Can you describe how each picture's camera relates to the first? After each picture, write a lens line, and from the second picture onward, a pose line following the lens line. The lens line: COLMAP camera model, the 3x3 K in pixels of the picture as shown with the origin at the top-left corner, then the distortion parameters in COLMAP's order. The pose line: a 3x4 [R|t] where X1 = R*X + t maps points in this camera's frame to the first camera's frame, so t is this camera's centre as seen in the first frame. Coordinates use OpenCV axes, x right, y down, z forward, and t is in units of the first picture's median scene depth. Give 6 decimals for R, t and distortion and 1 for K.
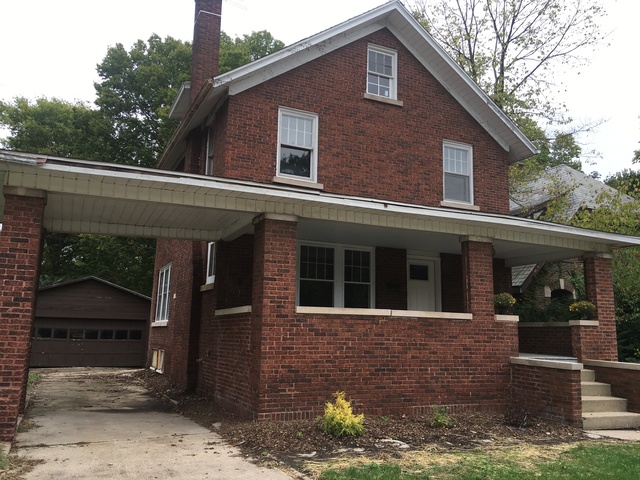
lens RADIAL K [[546.6, 0, 320.0], [0, 546.6, 240.0], [0, 0, 1]] dist [0.081478, -0.106503]
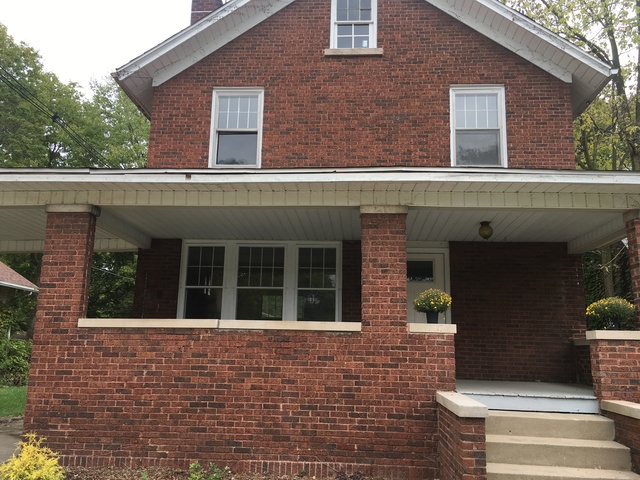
lens RADIAL K [[546.6, 0, 320.0], [0, 546.6, 240.0], [0, 0, 1]] dist [0.081478, -0.106503]
pose [[0.879018, -0.097621, -0.466688, 0.555600], [0.076283, 0.995001, -0.064452, 0.075227], [0.470647, 0.021054, 0.882070, 0.401741]]
